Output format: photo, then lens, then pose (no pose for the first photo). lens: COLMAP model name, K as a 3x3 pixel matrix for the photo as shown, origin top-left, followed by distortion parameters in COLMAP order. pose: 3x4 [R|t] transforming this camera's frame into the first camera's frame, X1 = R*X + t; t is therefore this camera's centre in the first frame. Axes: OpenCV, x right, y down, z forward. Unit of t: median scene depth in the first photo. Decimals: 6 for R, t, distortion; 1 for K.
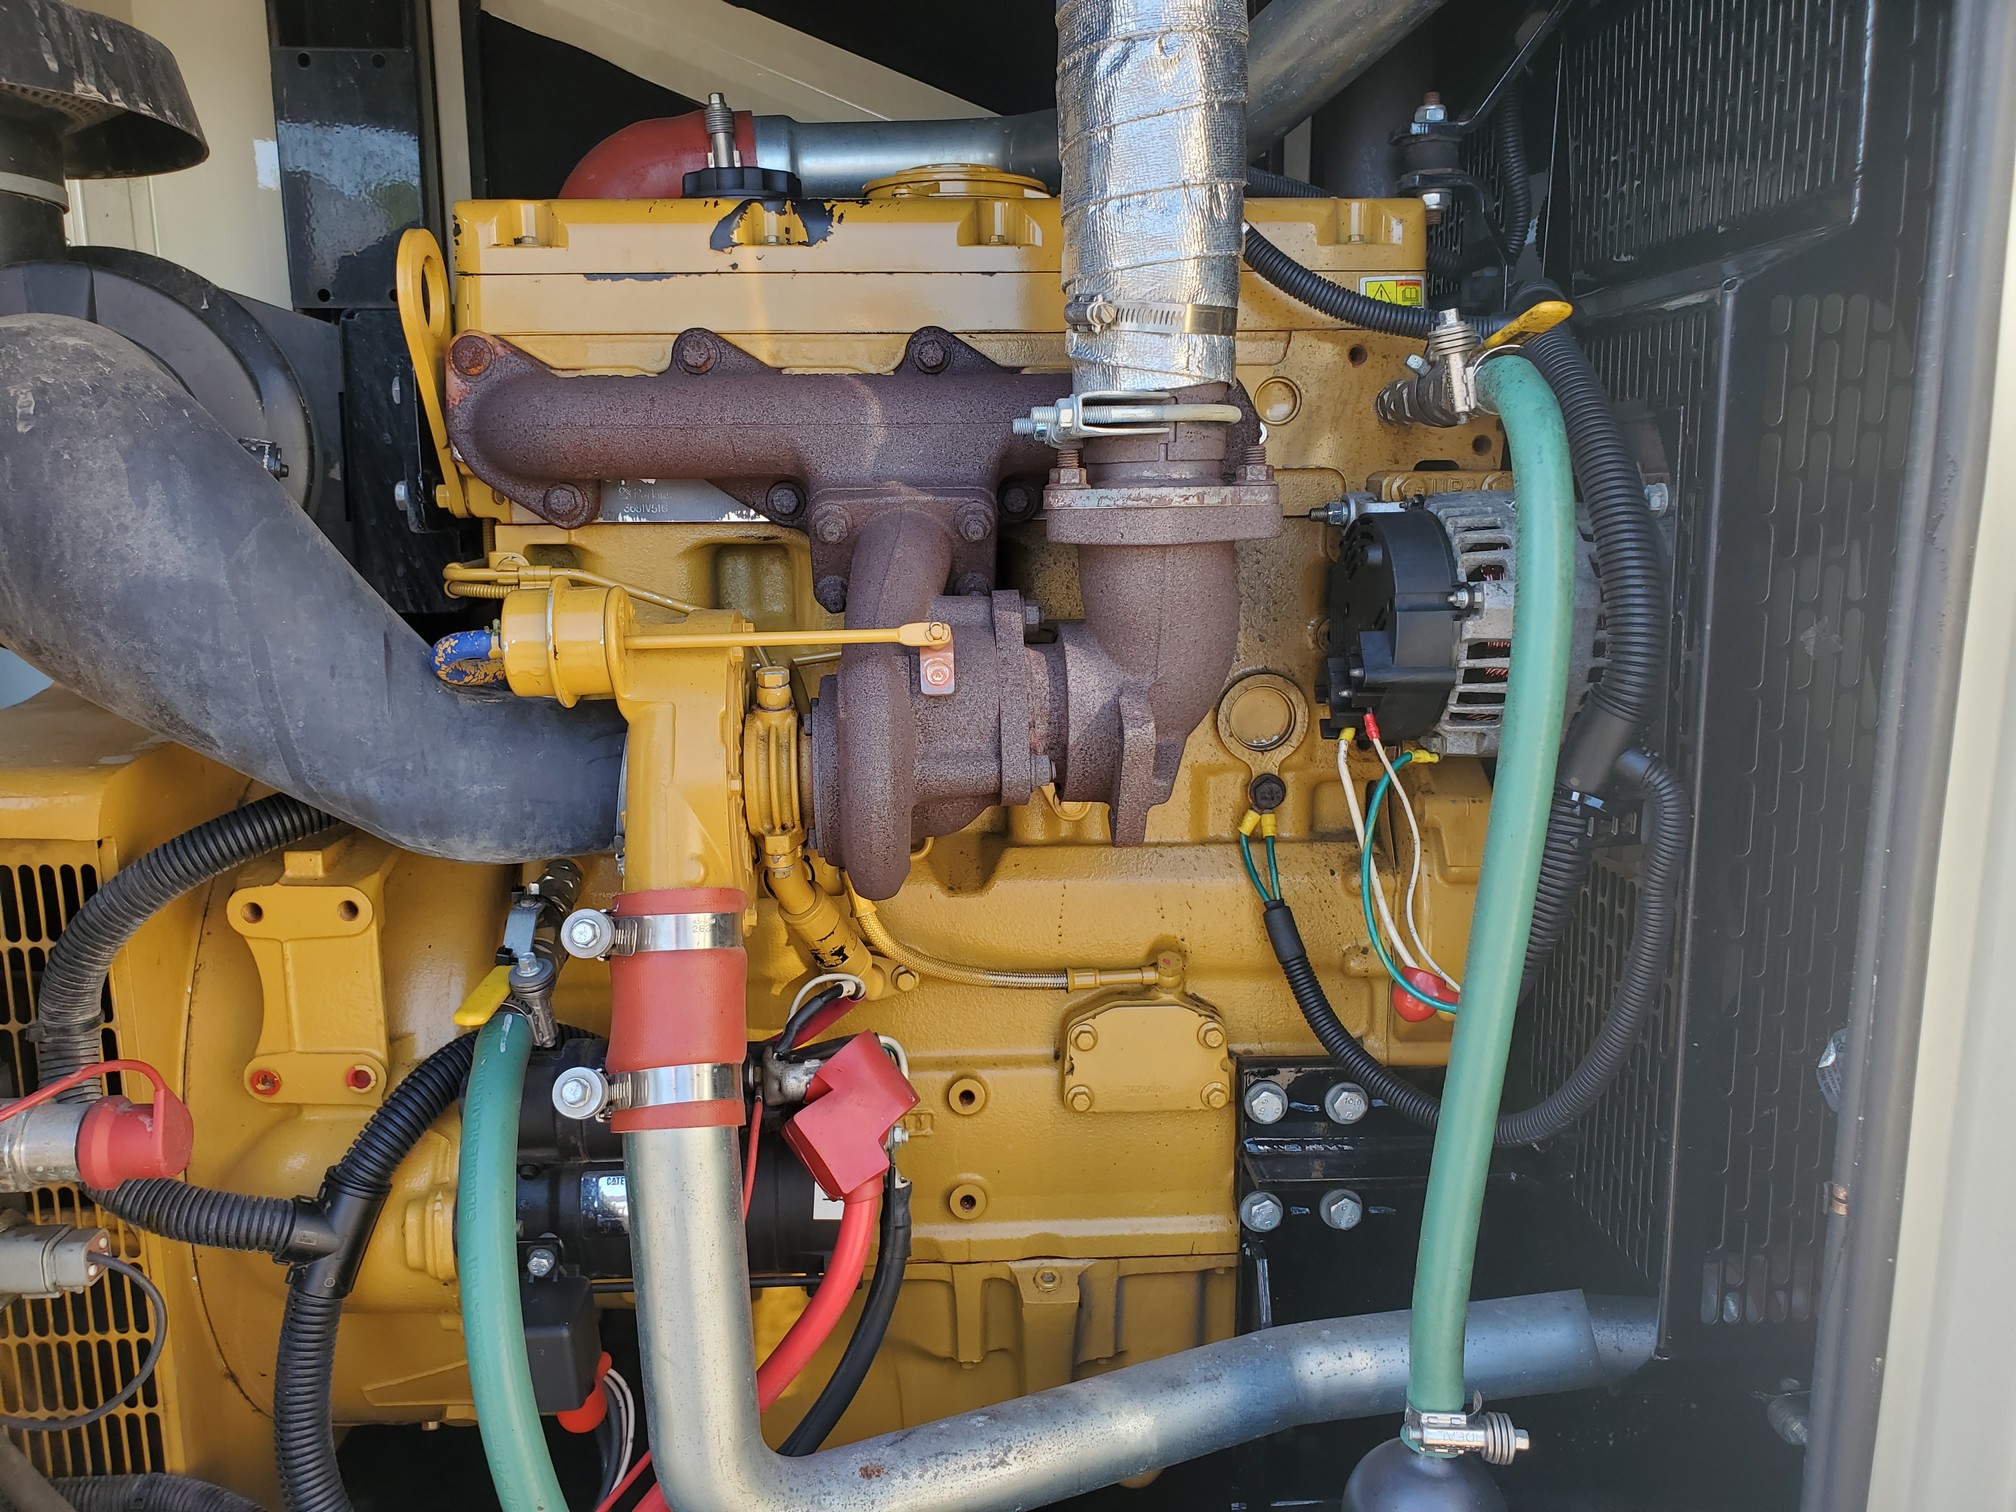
lens RADIAL K [[1574.3, 0, 1002.2], [0, 1574.3, 752.1], [0, 0, 1]] dist [0.046099, -0.047500]
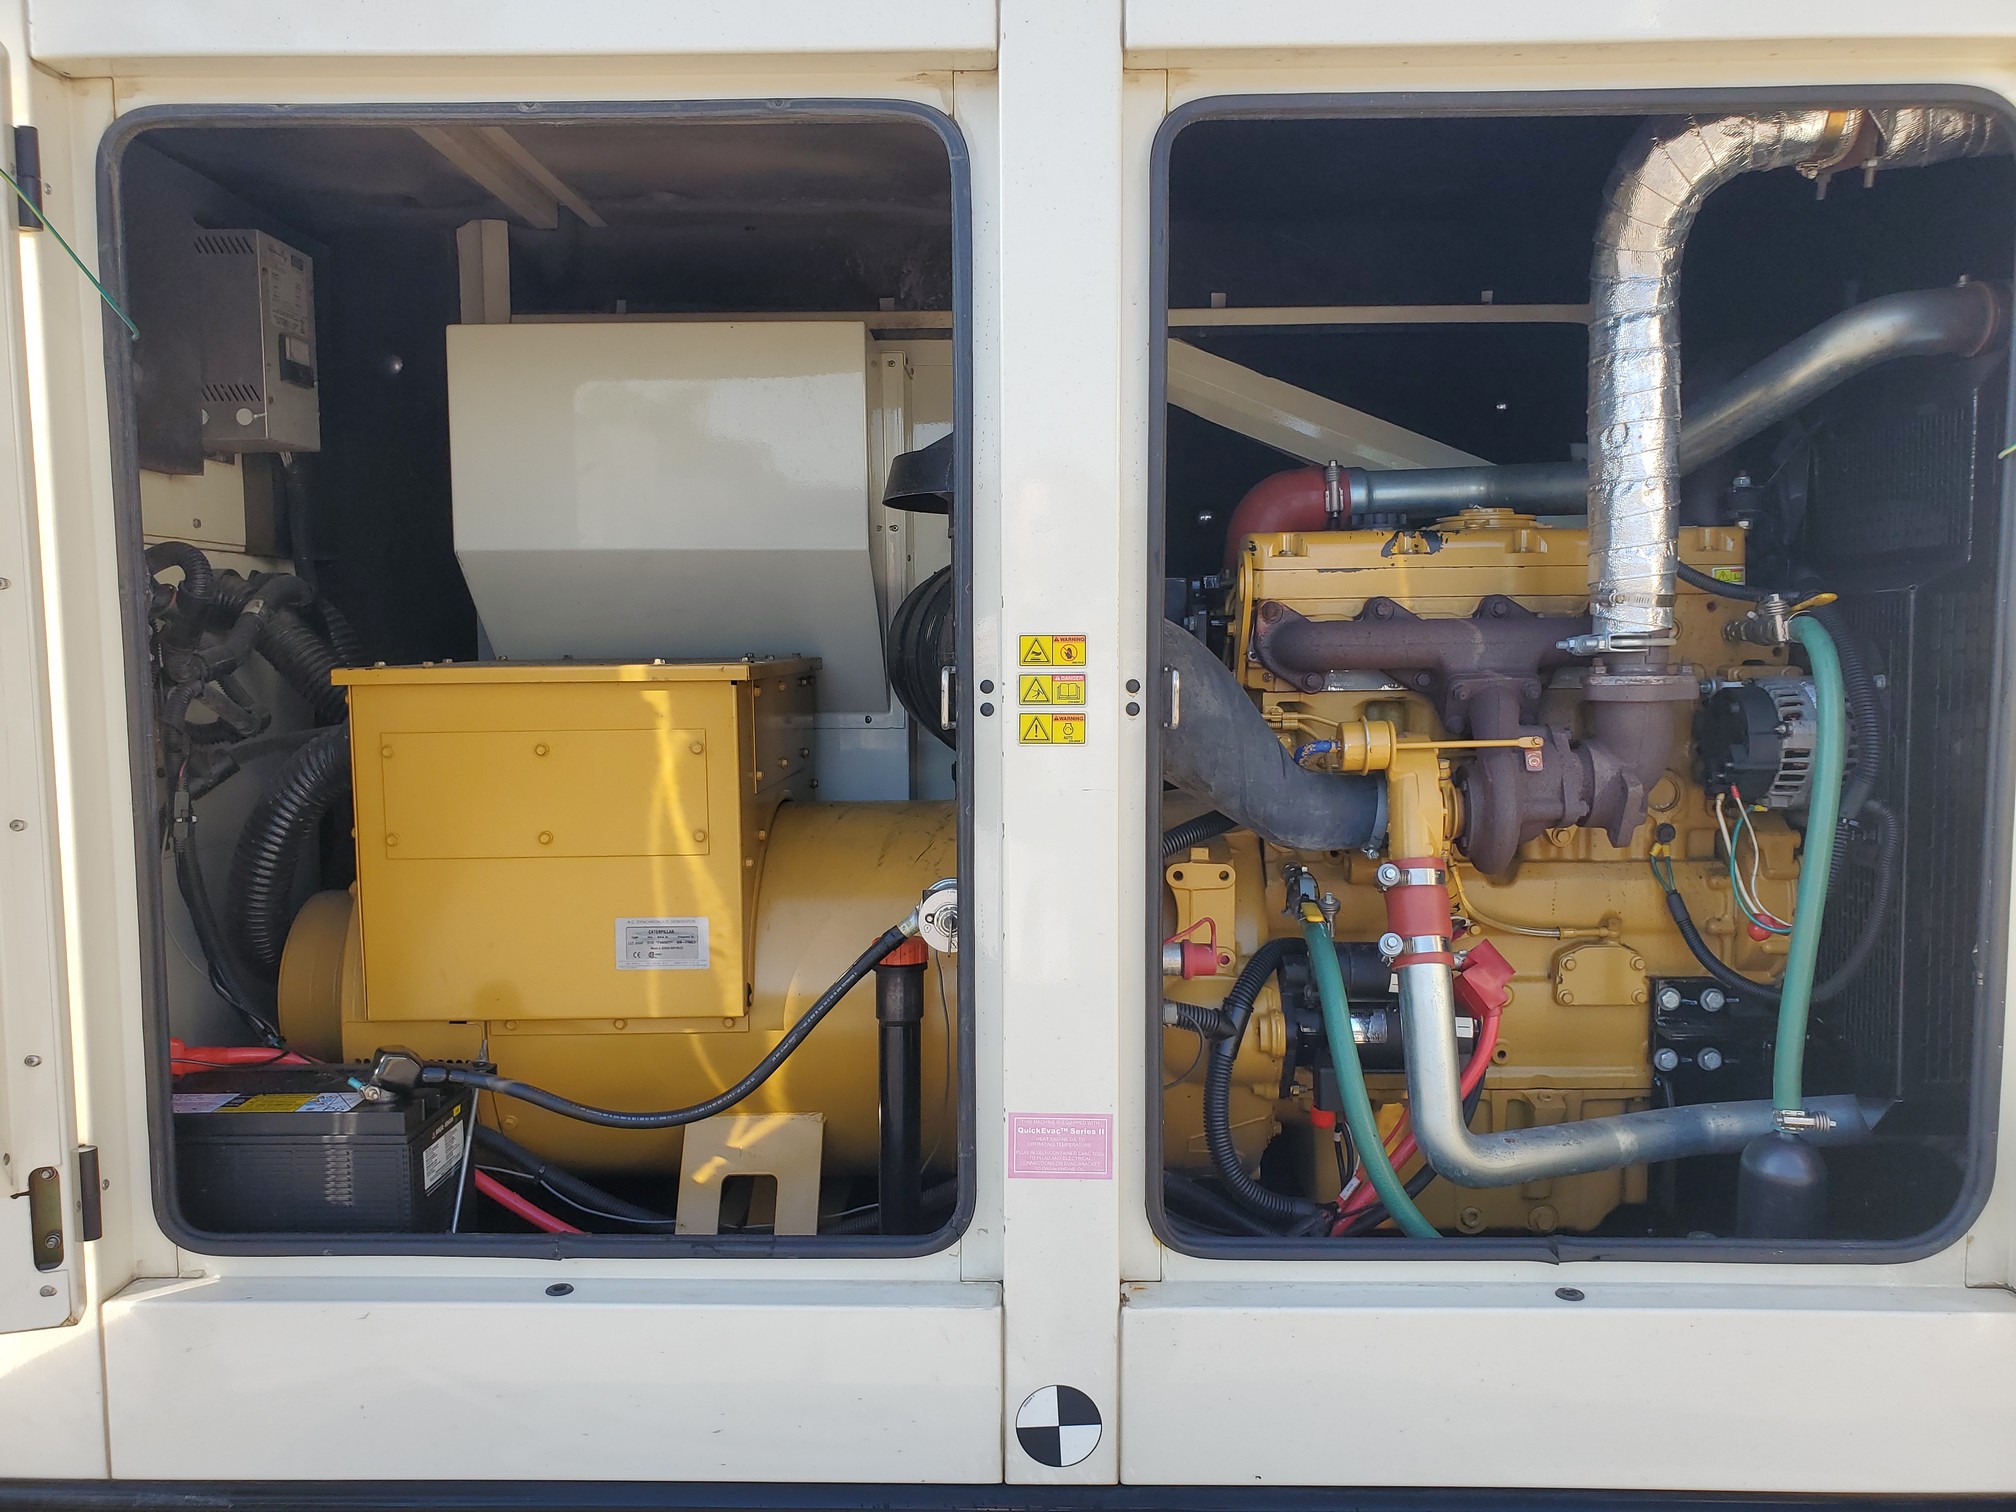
lens RADIAL K [[1574.3, 0, 1049.1], [0, 1574.3, 754.1], [0, 0, 1]] dist [0.046099, -0.047500]
pose [[0.997929, 0.006519, -0.063995, -0.512305], [-0.012942, 0.994855, -0.100481, 0.150429], [0.063010, 0.101101, 0.992879, -1.073145]]
